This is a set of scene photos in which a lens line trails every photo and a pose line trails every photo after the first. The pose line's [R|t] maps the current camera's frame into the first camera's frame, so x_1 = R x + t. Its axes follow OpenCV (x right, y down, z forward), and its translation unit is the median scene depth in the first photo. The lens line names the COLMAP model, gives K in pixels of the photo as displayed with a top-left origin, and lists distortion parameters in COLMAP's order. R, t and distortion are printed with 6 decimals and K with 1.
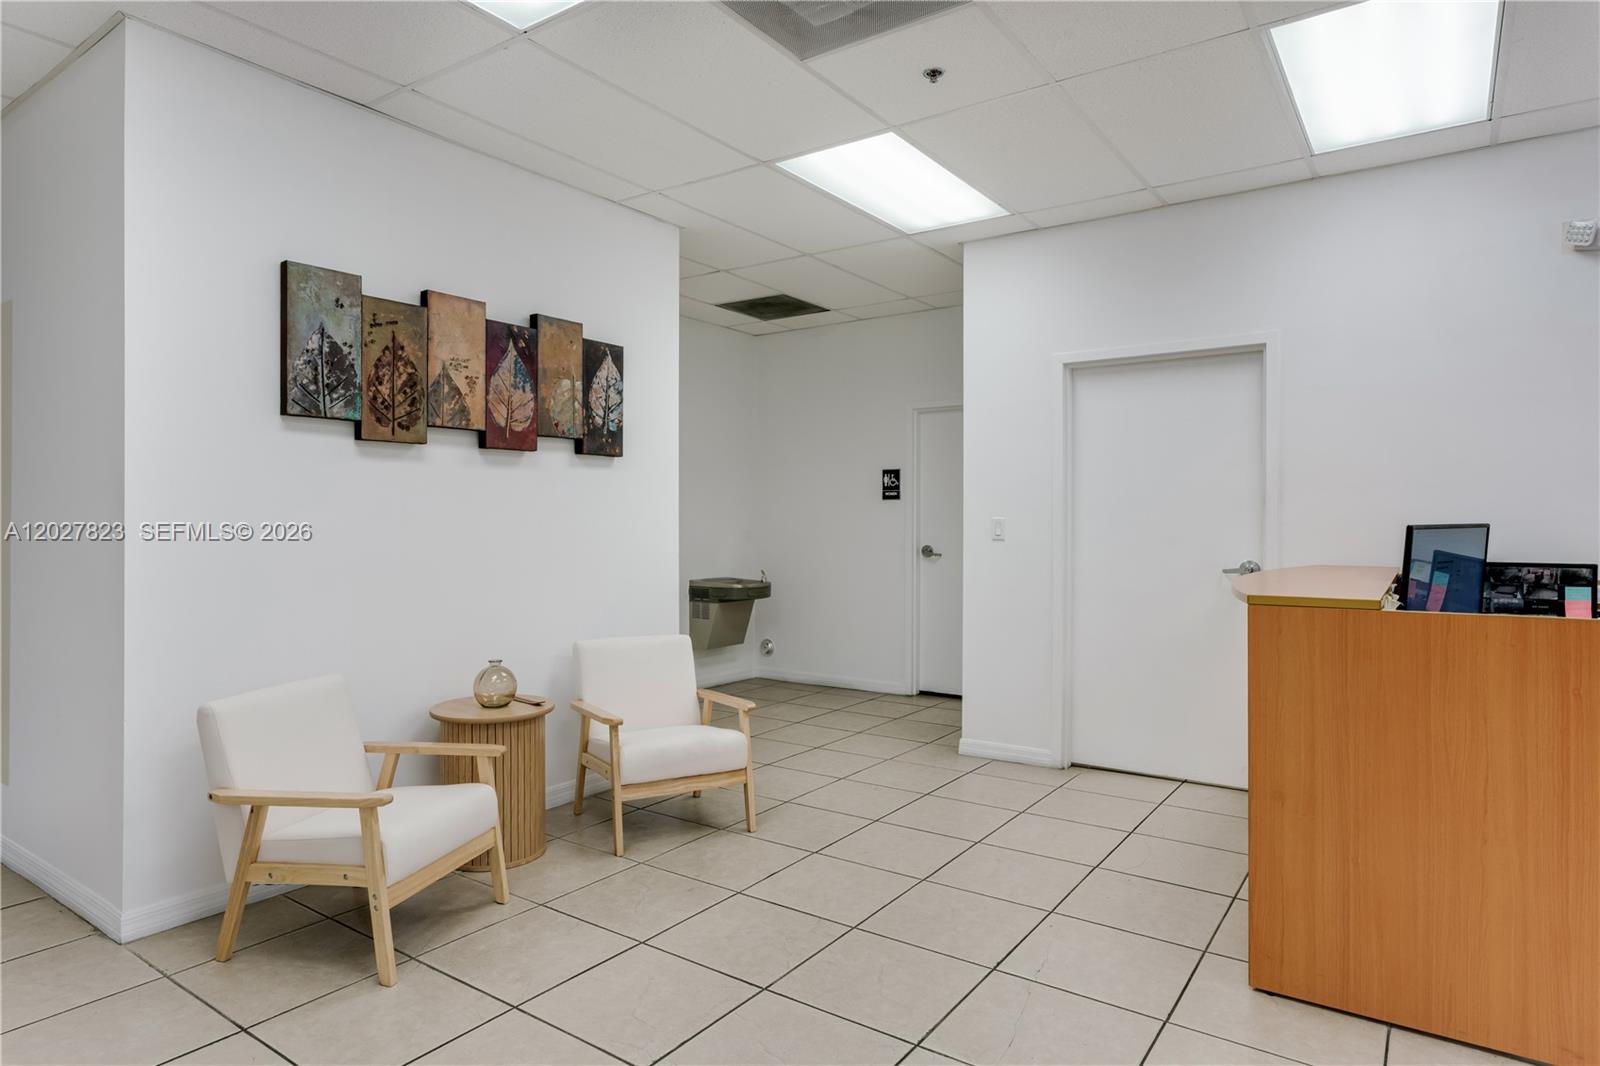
lens RADIAL K [[911.7, 0, 798.8], [0, 911.7, 532.6], [0, 0, 1]] dist [-0.001007, -0.000009]
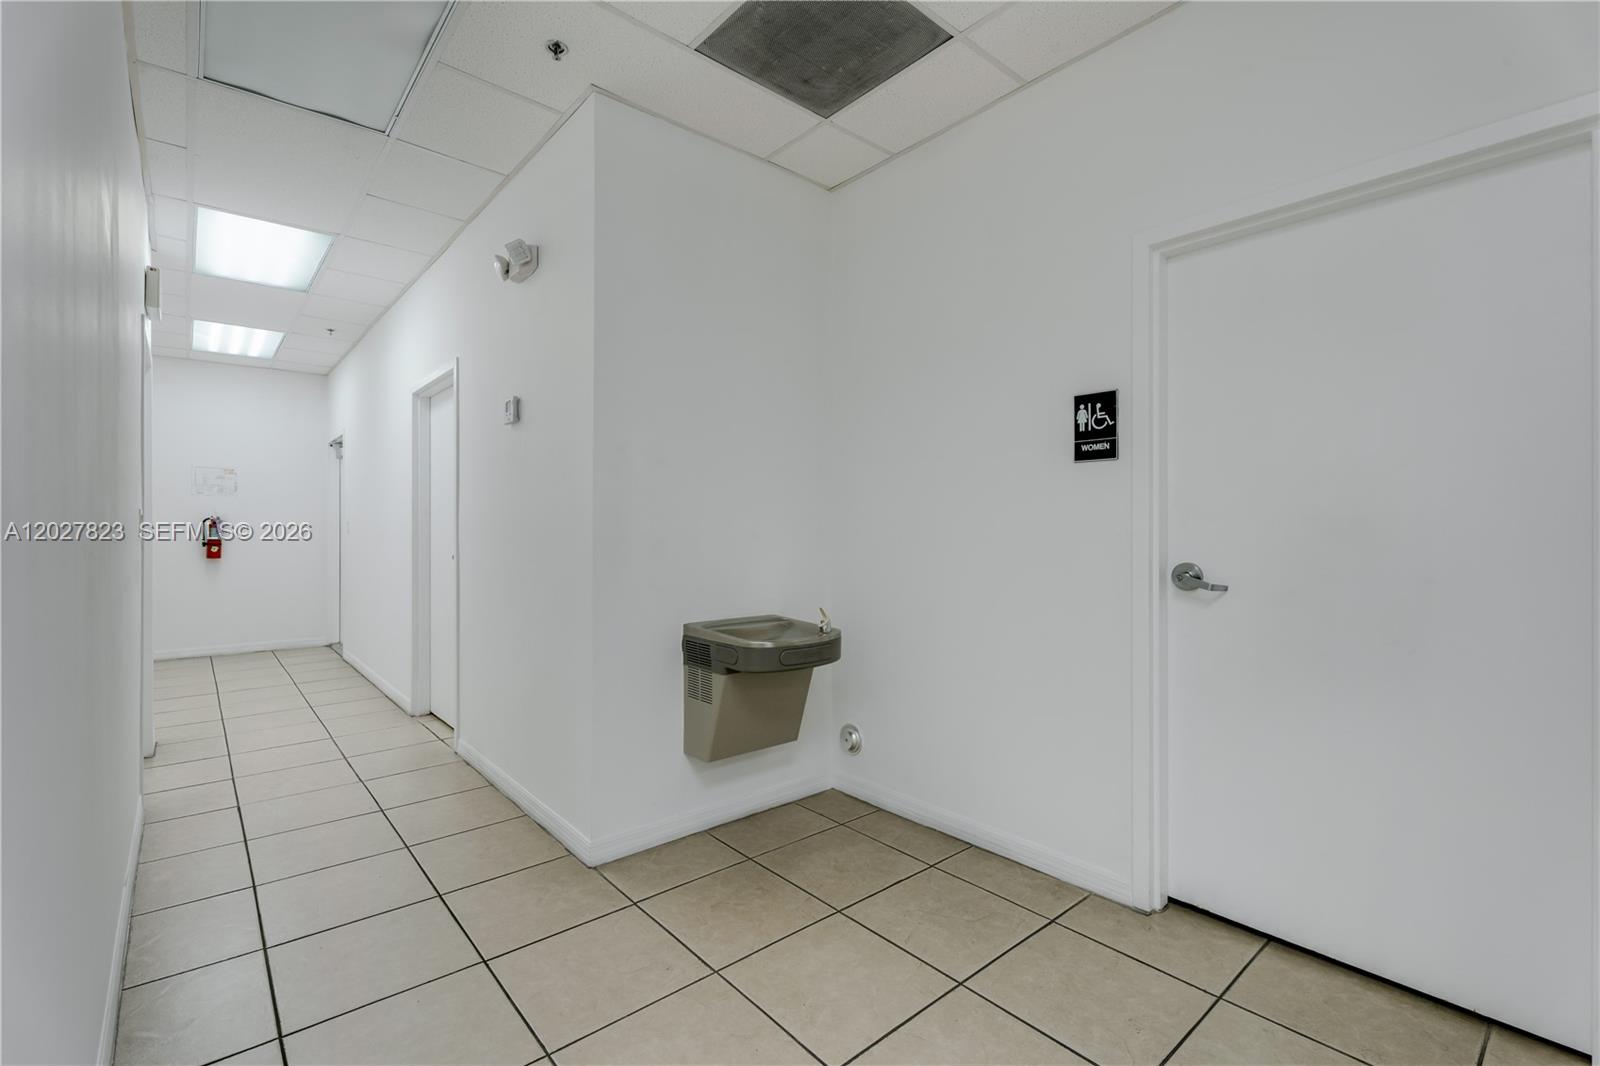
lens RADIAL K [[710.8, 0, 797.5], [0, 710.8, 520.9], [0, 0, 1]] dist [0.003286, -0.001042]
pose [[0.968973, -0.003544, -0.247140, 0.045448], [0.000359, 0.999916, -0.012932, -0.001650], [0.247165, 0.012442, 0.968893, 0.623468]]
